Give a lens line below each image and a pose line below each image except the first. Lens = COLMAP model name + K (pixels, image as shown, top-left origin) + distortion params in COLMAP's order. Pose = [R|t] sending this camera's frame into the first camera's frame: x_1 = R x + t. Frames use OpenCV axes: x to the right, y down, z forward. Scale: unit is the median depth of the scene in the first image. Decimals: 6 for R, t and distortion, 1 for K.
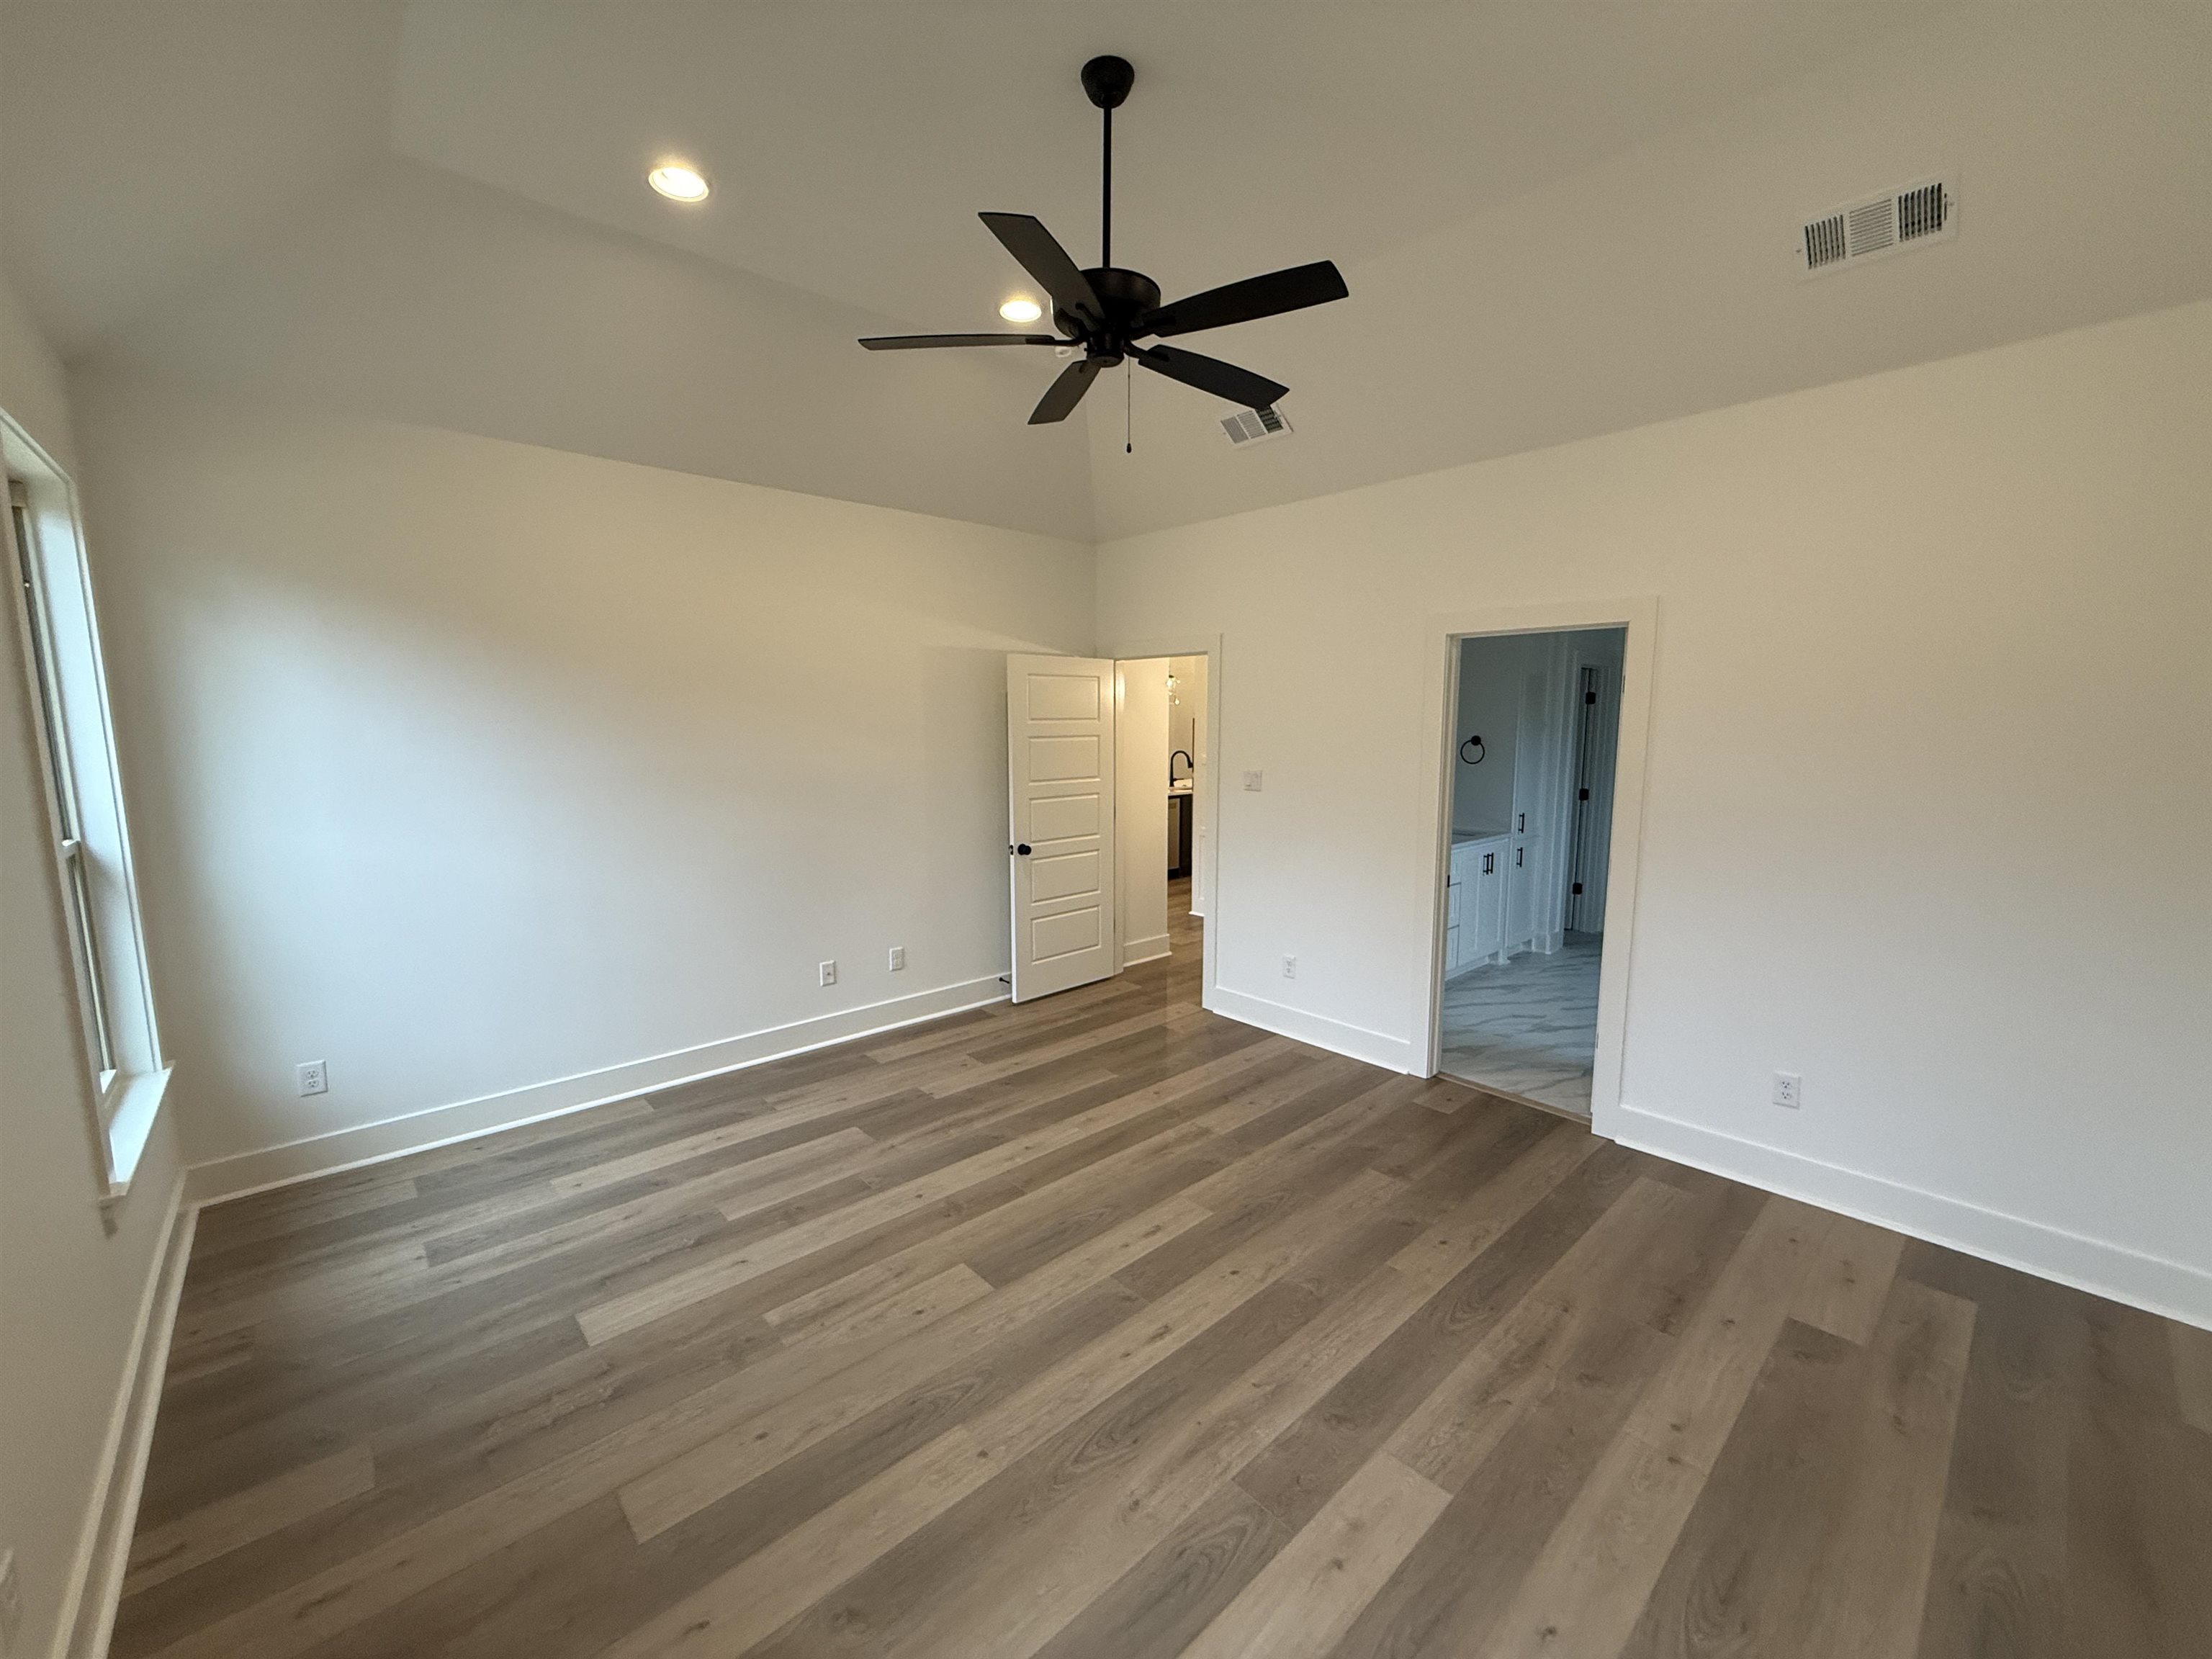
lens RADIAL K [[879.6, 0, 1104.3], [0, 879.6, 827.5], [0, 0, 1]] dist [-0.001961, -0.000017]
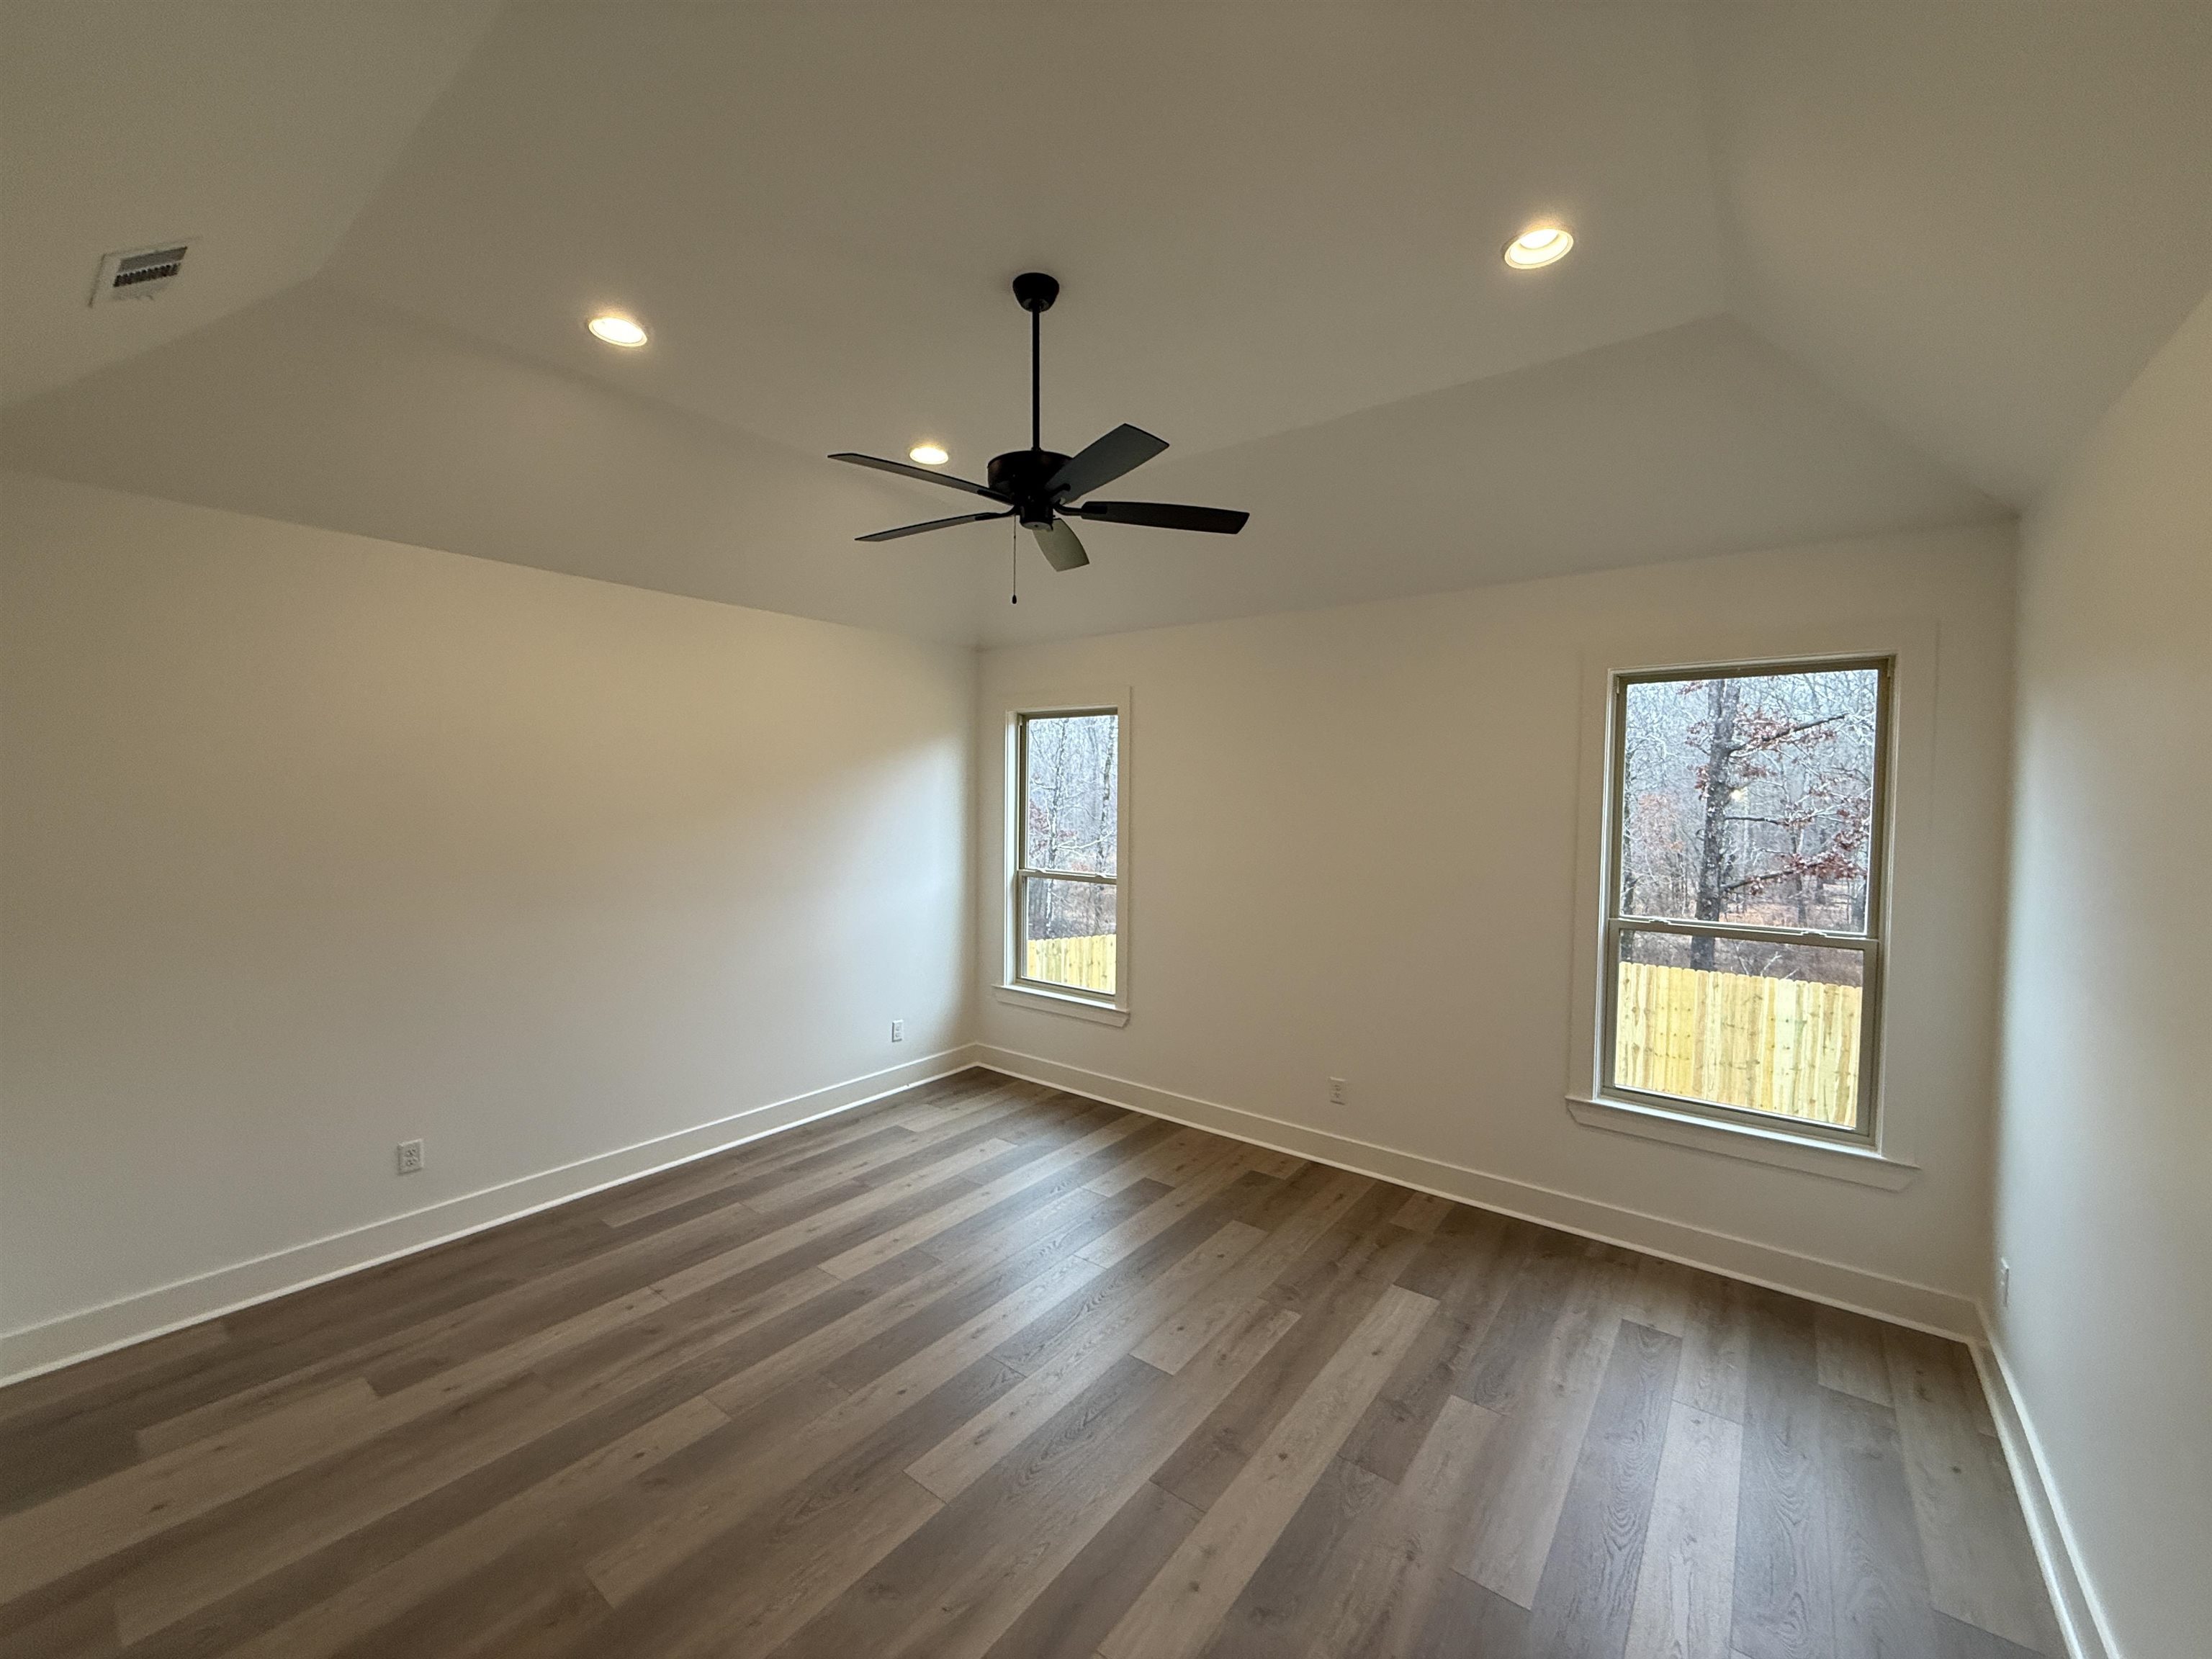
lens RADIAL K [[879.6, 0, 1108.6], [0, 879.6, 830.0], [0, 0, 1]] dist [-0.001961, -0.000017]
pose [[-0.984461, -0.002347, -0.175588, 0.100422], [-0.031052, 0.986480, 0.160913, -0.313365], [0.172836, 0.163865, -0.971224, 2.049276]]
